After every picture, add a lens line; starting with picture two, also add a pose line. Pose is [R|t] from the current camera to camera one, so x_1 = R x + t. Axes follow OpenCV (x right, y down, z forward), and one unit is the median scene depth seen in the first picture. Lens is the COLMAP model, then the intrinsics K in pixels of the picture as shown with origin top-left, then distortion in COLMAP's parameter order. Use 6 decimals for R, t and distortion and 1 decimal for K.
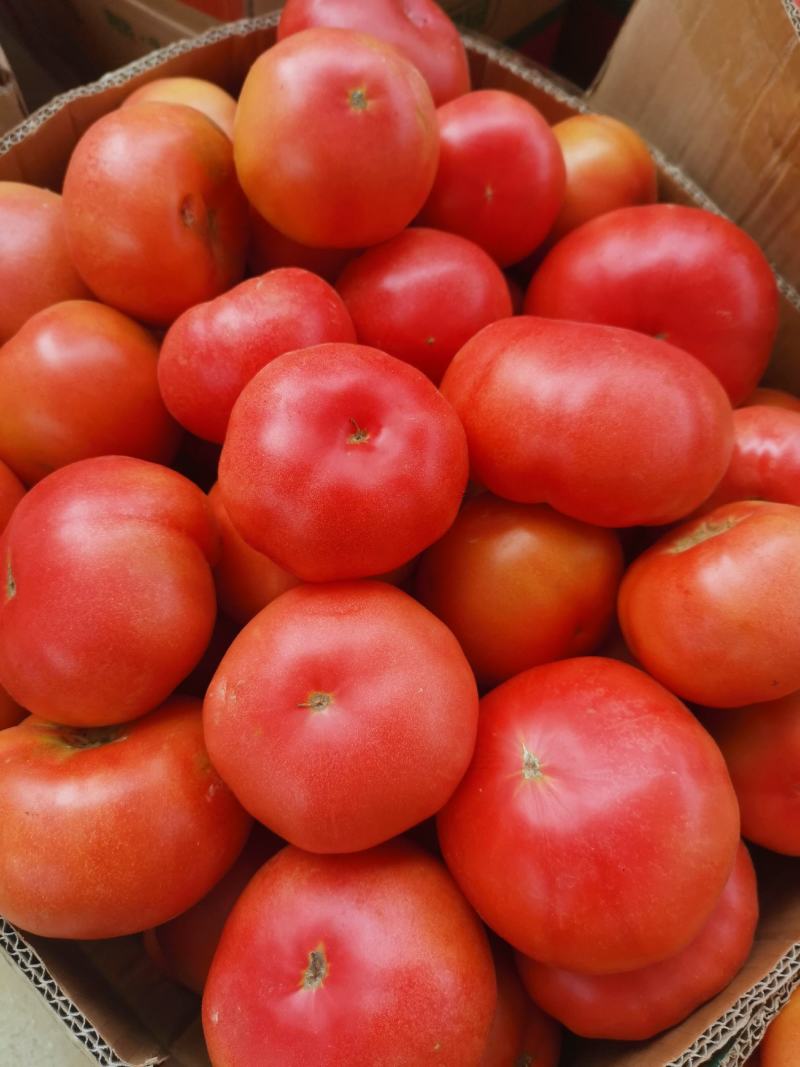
lens RADIAL K [[816.7, 0, 400.0], [0, 816.7, 533.5], [0, 0, 1]] dist [0.047215, -0.040956]
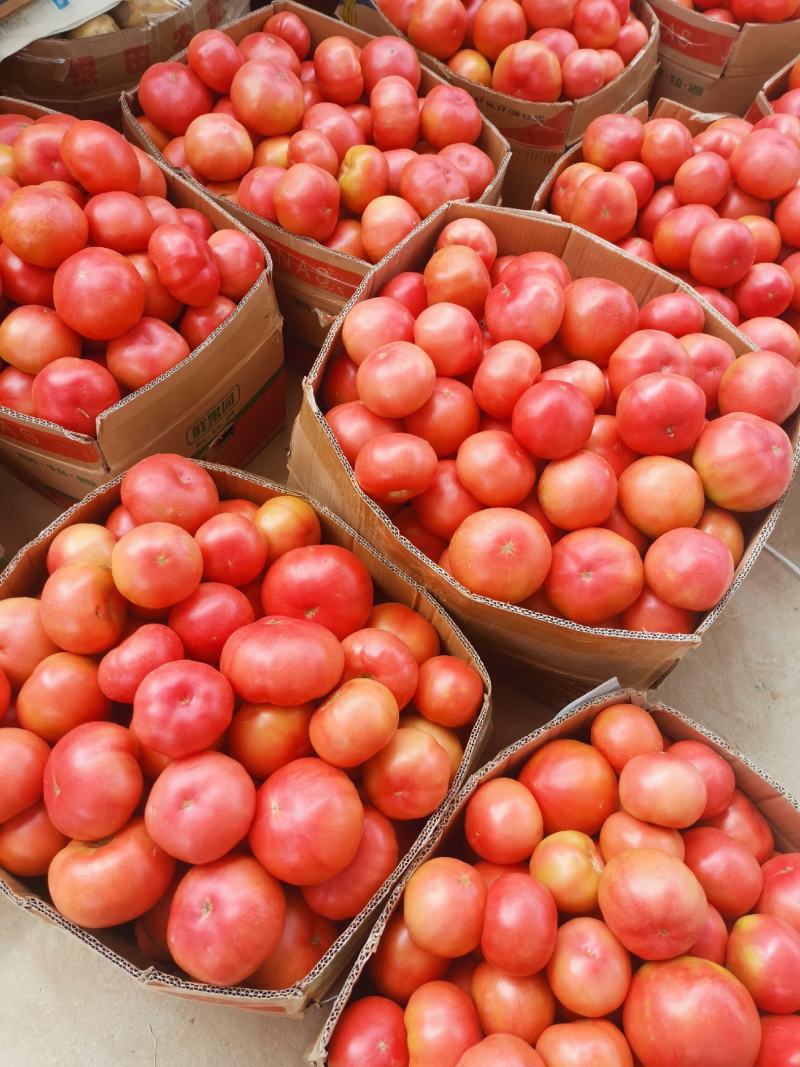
lens RADIAL K [[862.8, 0, 402.8], [0, 862.8, 537.6], [0, 0, 1]] dist [0.129439, -0.123223]
pose [[0.973452, -0.208948, 0.093440, 0.453576], [0.214592, 0.975154, -0.054990, -0.306629], [-0.079628, 0.073582, 0.994105, -1.791113]]
